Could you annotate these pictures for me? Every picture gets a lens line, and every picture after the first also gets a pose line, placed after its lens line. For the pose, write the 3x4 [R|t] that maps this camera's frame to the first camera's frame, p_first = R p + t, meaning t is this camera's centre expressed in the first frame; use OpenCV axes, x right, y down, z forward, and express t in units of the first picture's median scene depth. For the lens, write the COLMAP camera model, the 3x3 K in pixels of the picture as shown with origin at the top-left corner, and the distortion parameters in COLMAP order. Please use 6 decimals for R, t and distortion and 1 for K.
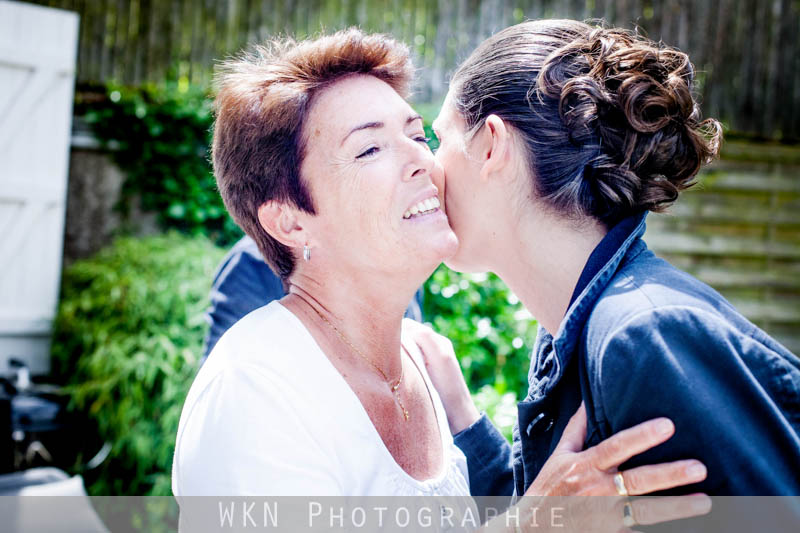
lens RADIAL K [[1856.7, 0, 400.0], [0, 1856.7, 266.5], [0, 0, 1]] dist [0.000887, 0.013134]
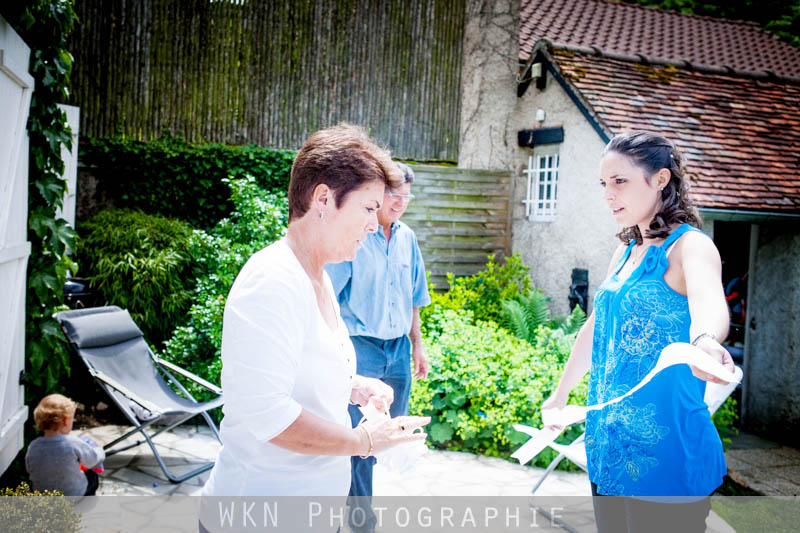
lens RADIAL K [[1571.5, 0, 400.0], [0, 1571.5, 266.5], [0, 0, 1]] dist [-0.040657, -0.100751]
pose [[0.991969, -0.024454, 0.124099, -0.036071], [0.021019, 0.999361, 0.028914, 0.004407], [-0.124726, -0.026074, 0.991849, -0.908771]]
